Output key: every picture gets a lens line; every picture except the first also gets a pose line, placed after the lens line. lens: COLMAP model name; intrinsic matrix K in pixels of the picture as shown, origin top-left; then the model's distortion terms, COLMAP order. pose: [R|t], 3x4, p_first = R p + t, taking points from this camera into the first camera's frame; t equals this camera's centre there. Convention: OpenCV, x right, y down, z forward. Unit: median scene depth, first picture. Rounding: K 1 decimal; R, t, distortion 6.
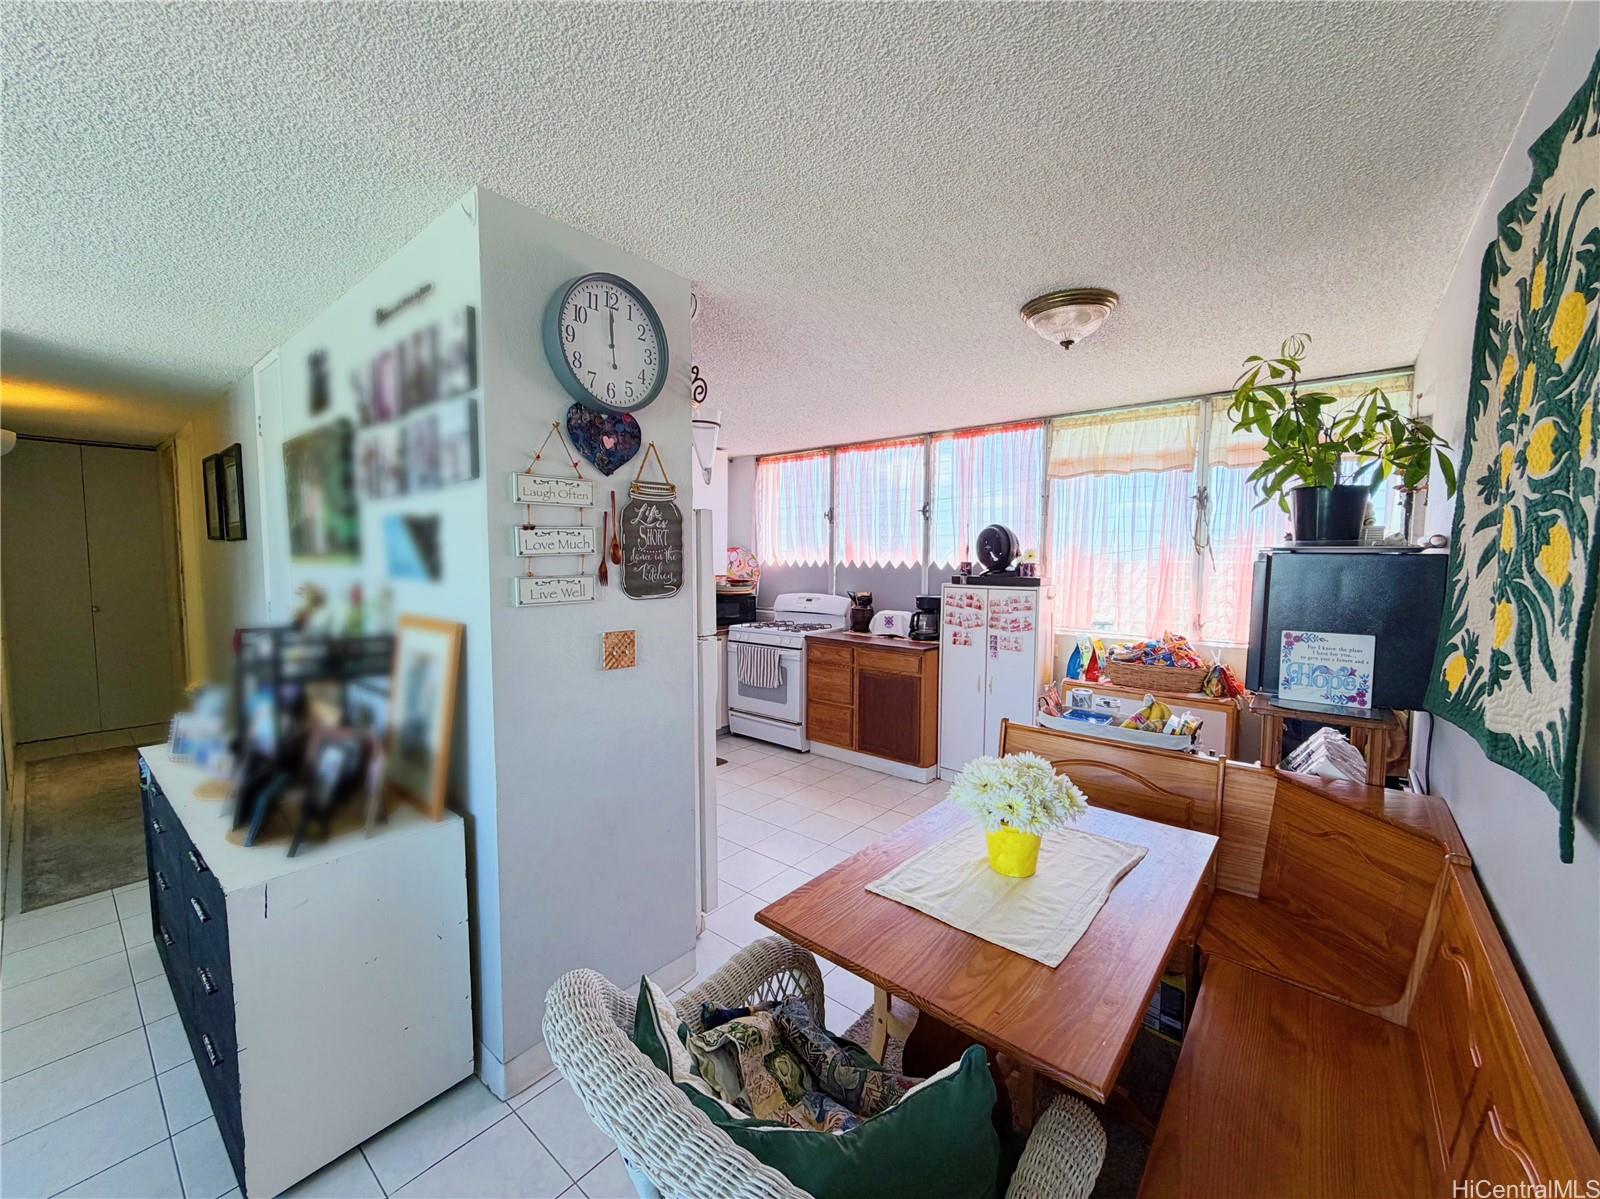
lens RADIAL K [[633.8, 0, 799.1], [0, 633.8, 601.3], [0, 0, 1]] dist [-0.001991, -0.000343]
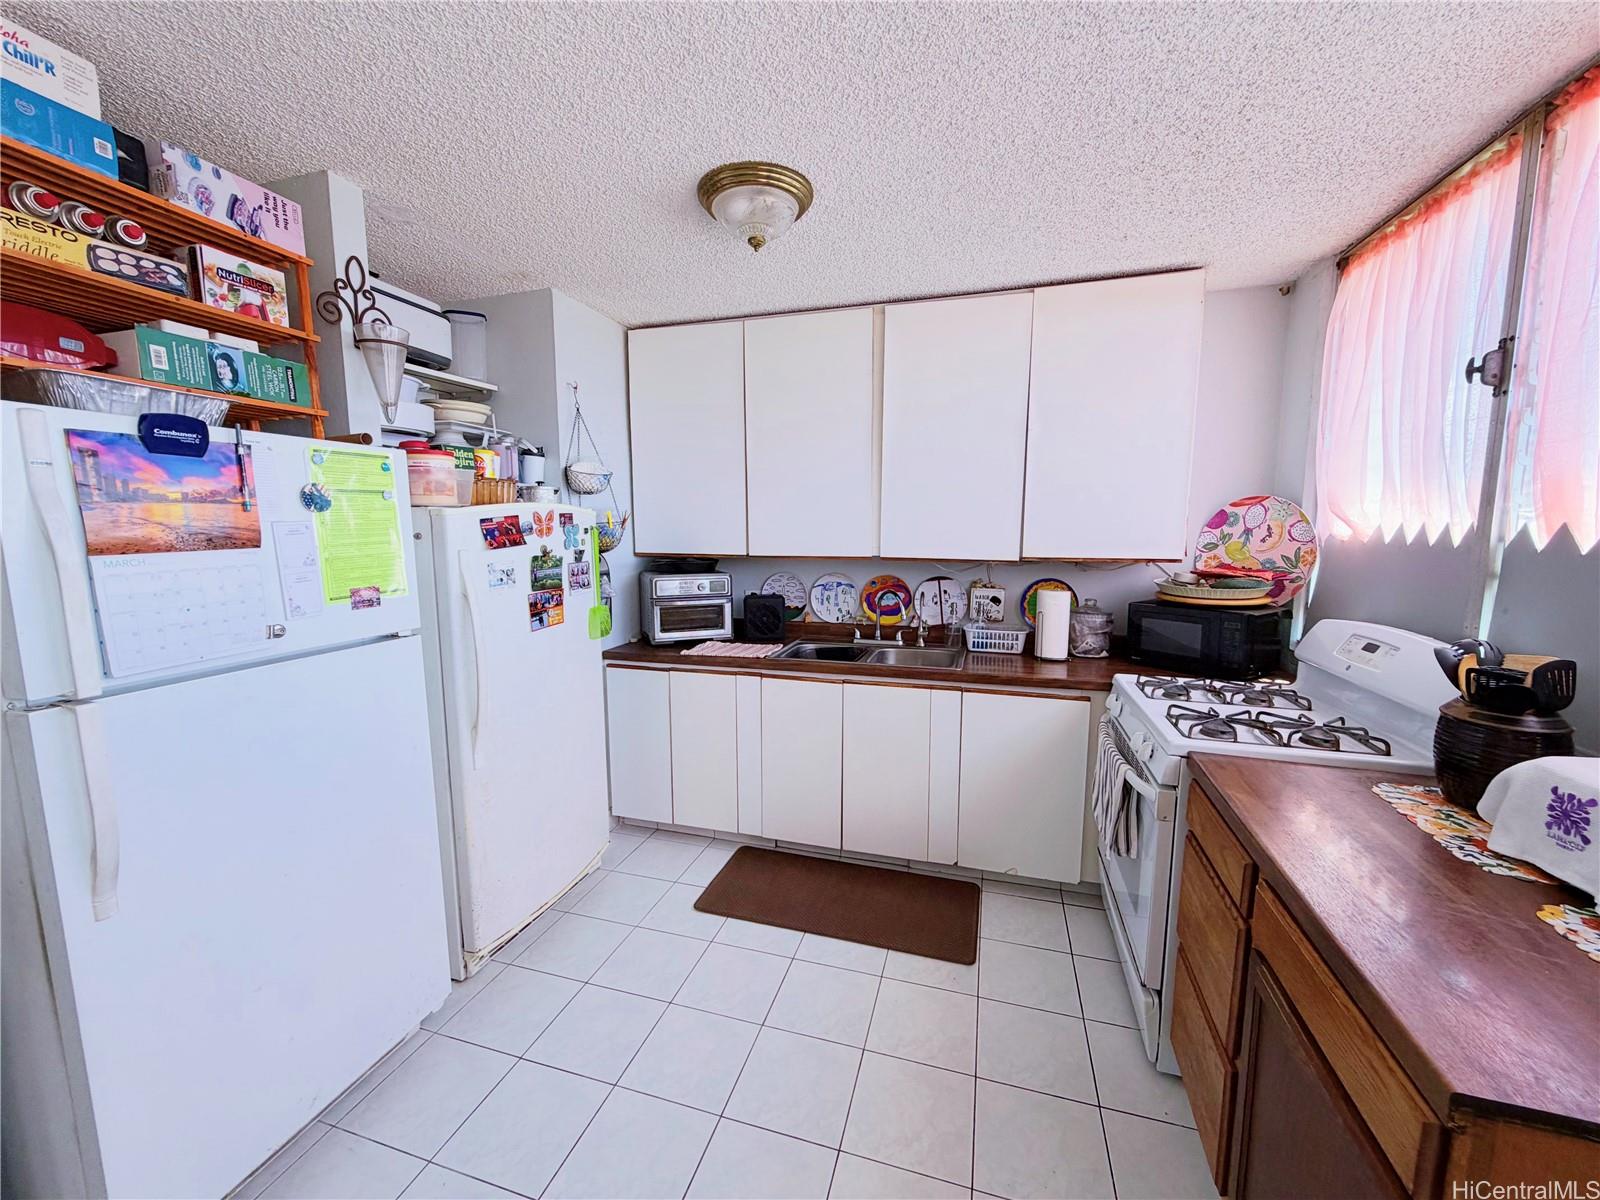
lens RADIAL K [[633.8, 0, 793.8], [0, 633.8, 603.3], [0, 0, 1]] dist [-0.001991, -0.000343]
pose [[0.381781, 0.107825, -0.917942, 0.202755], [-0.059392, 0.993981, 0.092055, -0.037146], [0.922343, 0.019374, 0.385887, 0.603275]]
